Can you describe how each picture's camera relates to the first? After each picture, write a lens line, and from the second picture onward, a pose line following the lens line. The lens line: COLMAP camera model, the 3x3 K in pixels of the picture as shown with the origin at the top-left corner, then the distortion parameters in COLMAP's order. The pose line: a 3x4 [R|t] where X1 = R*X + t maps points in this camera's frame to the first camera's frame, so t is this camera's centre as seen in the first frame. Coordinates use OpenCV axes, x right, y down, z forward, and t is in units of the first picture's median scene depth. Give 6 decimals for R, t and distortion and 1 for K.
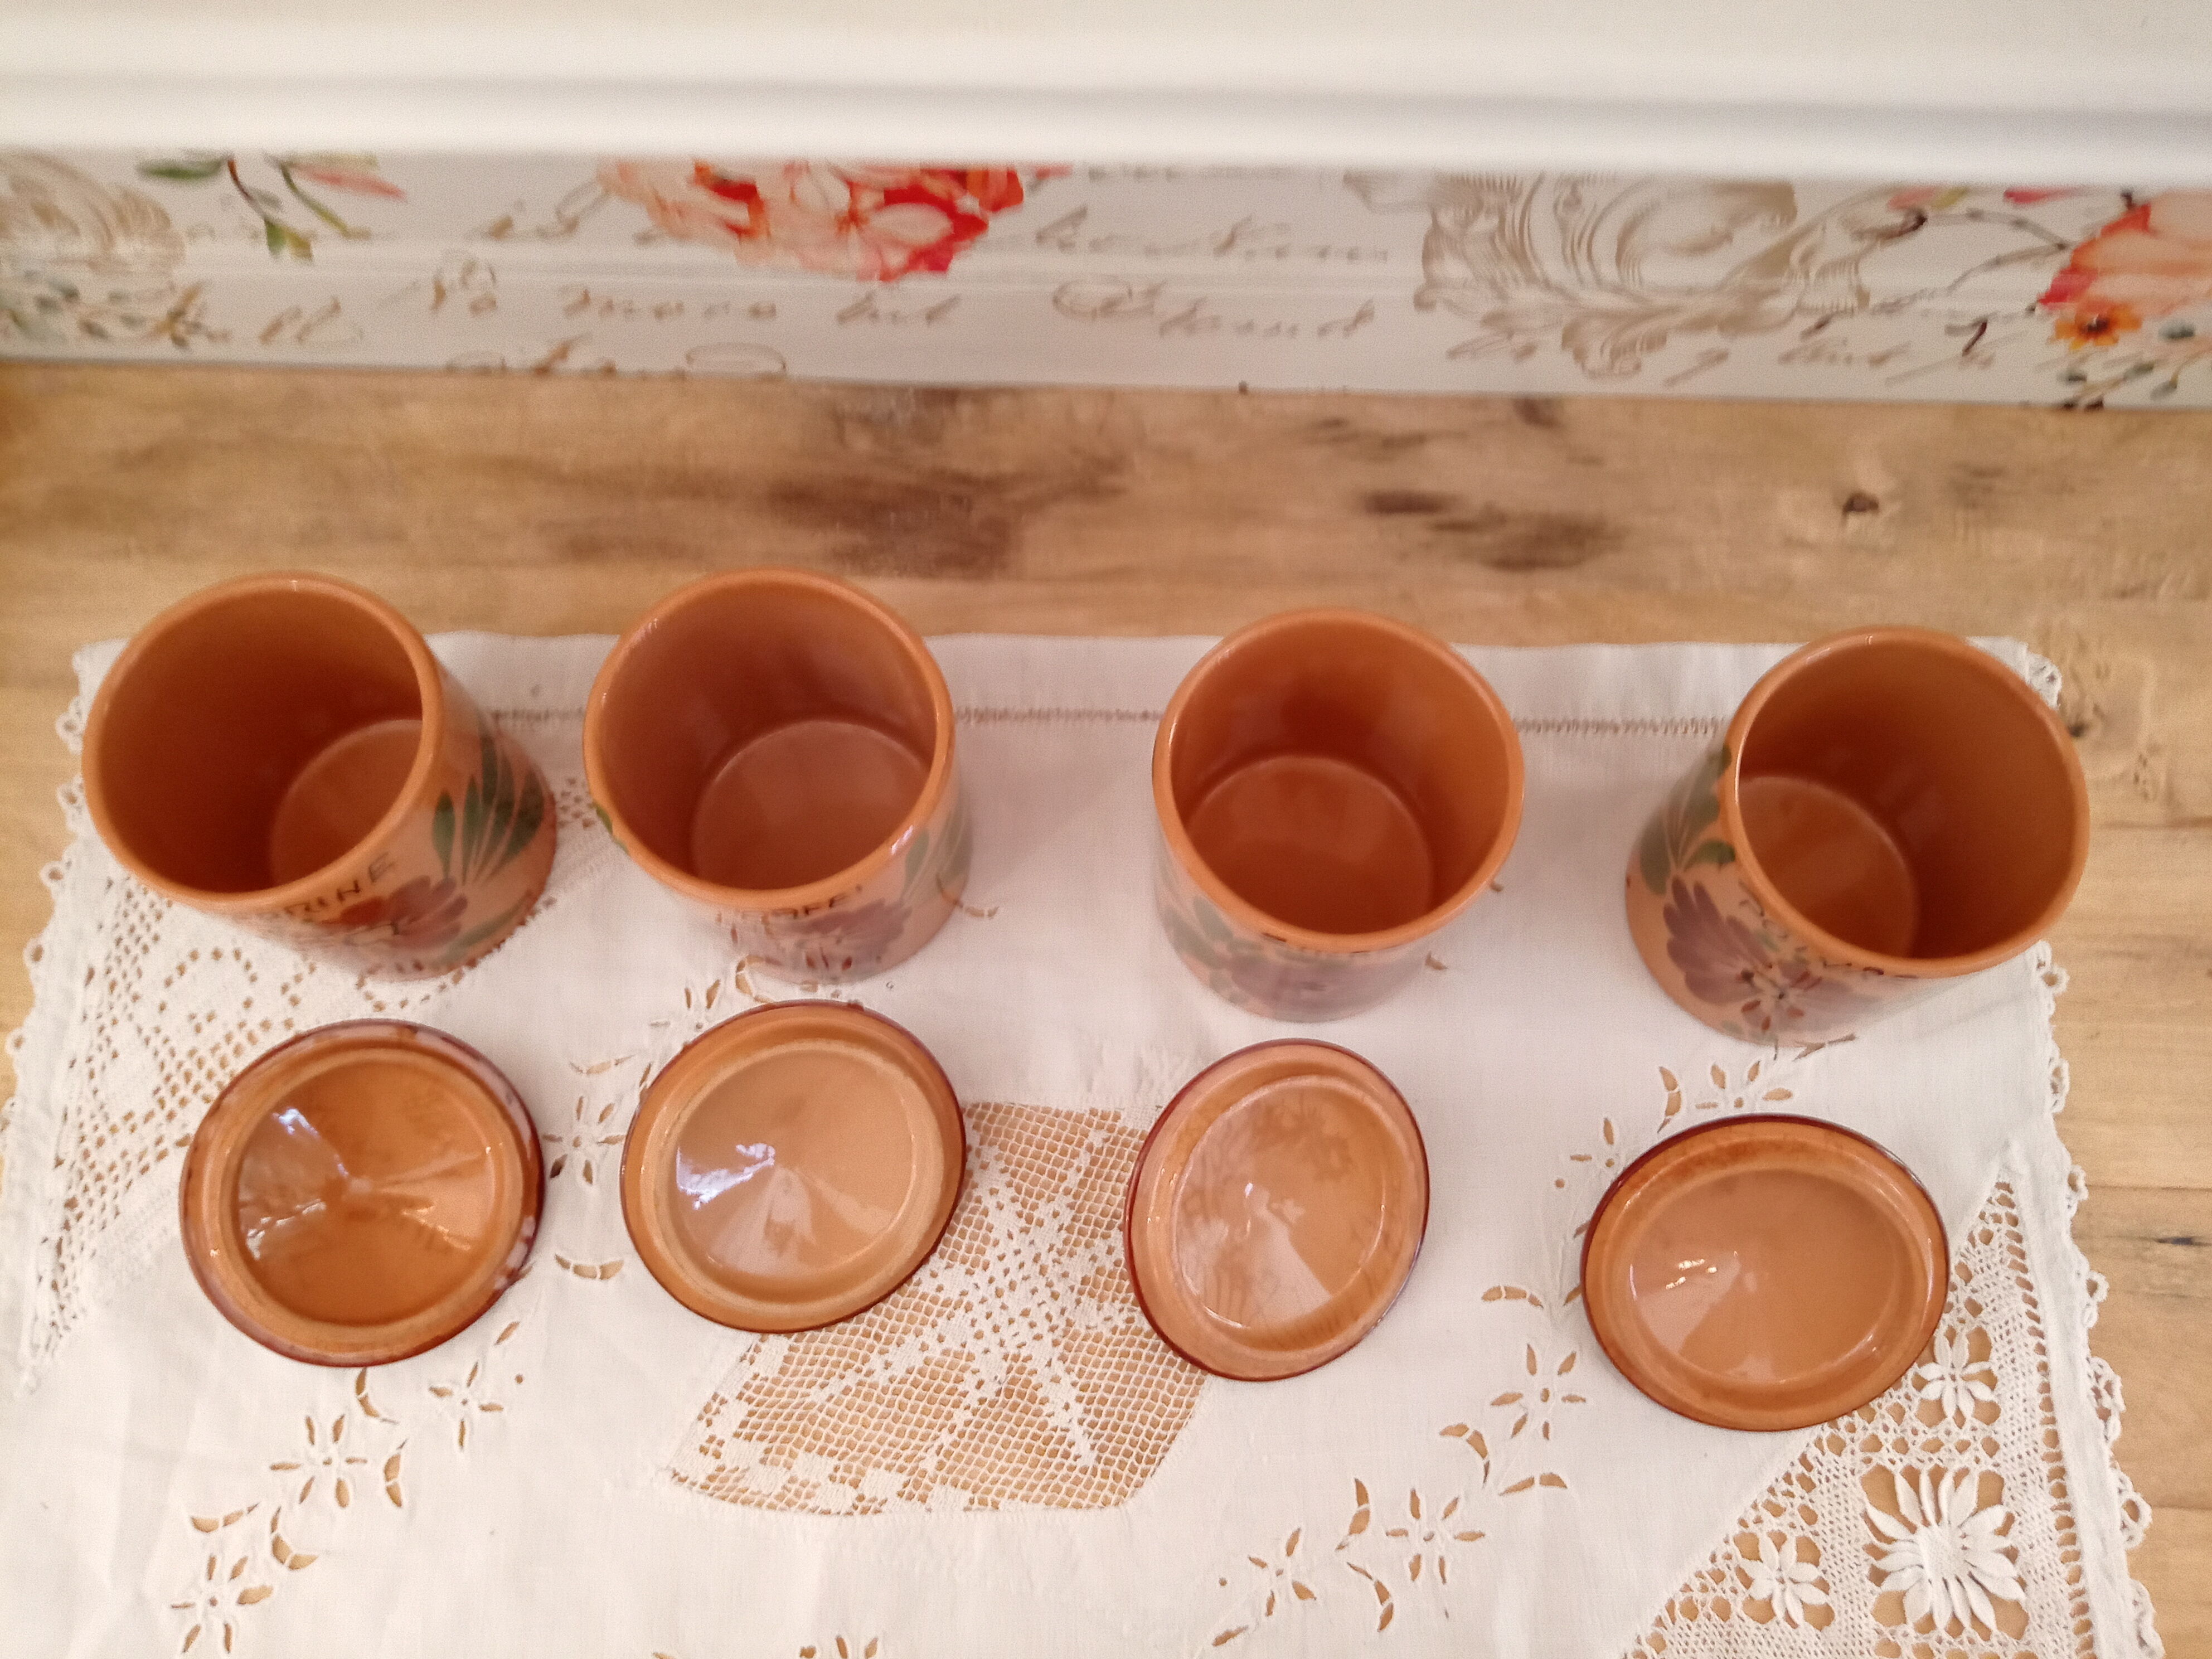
lens RADIAL K [[1797.8, 0, 1089.8], [0, 1797.8, 823.3], [0, 0, 1]] dist [-0.021329, -0.015383]
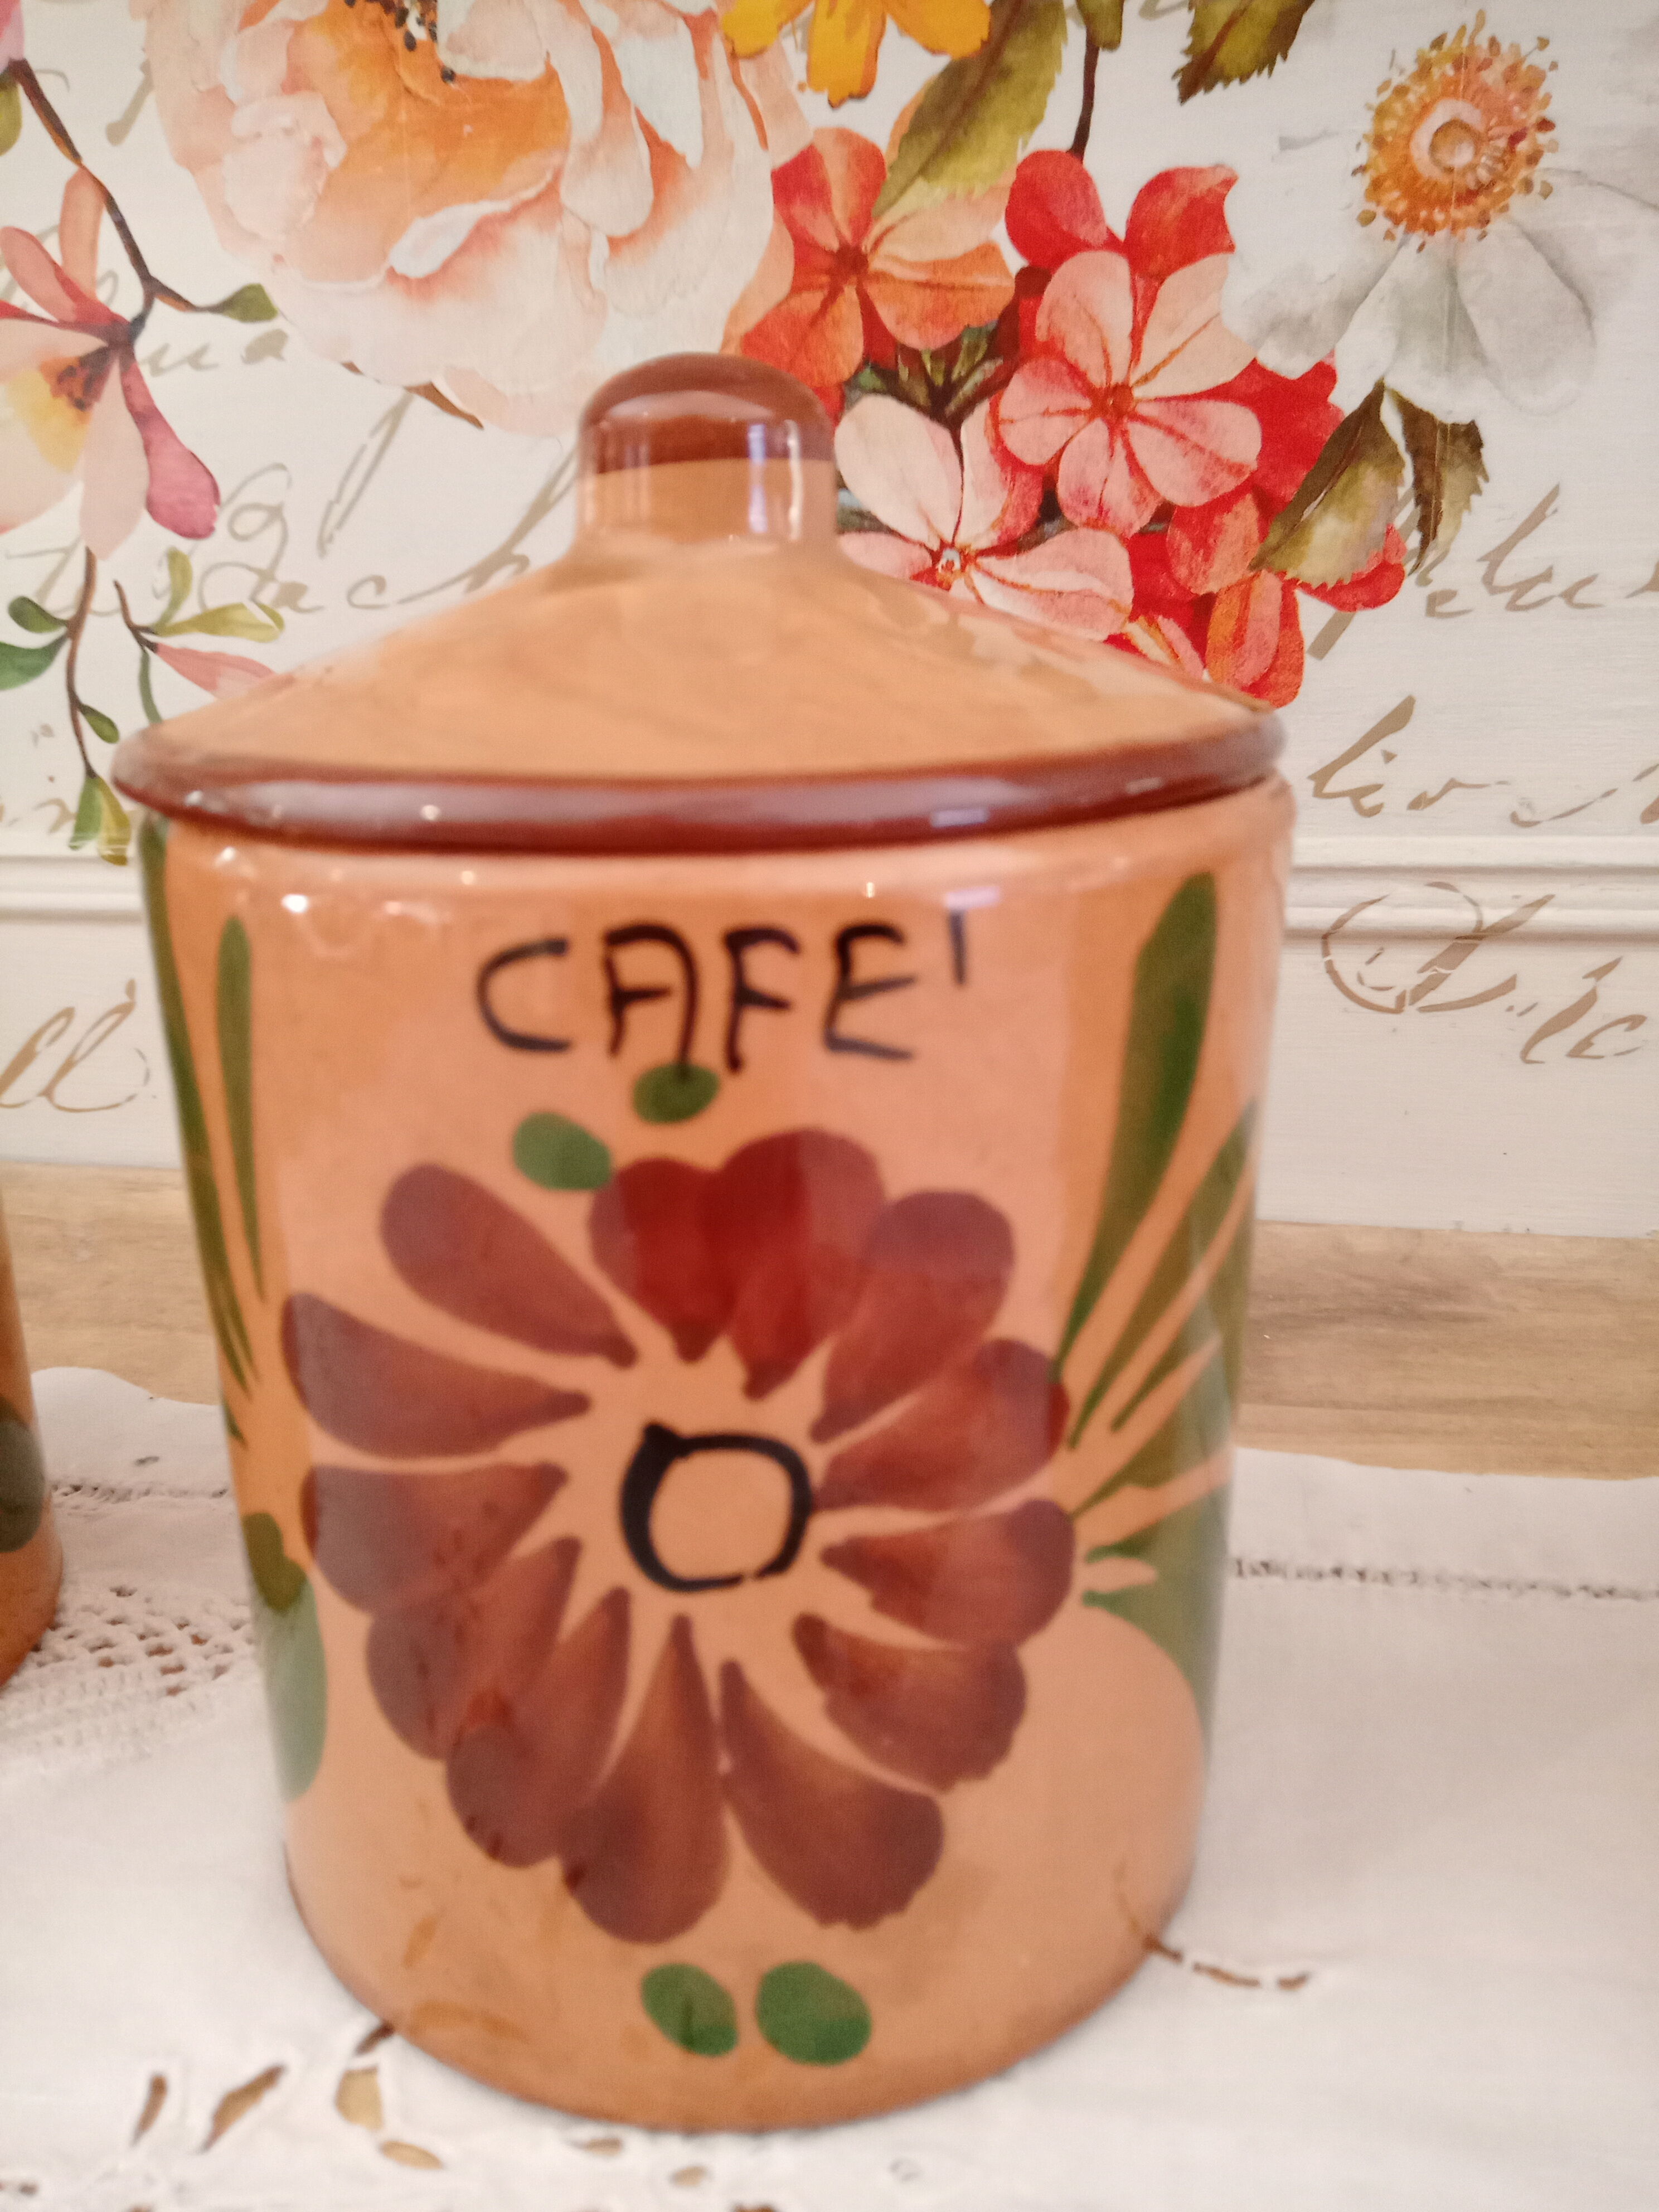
lens RADIAL K [[1797.8, 0, 801.9], [0, 1797.8, 1110.9], [0, 0, 1]] dist [-0.021329, -0.015383]
pose [[0.986488, 0.049640, -0.156134, -0.099159], [-0.156972, 0.559303, -0.813965, 0.228659], [0.046921, 0.827475, 0.559538, 0.775744]]
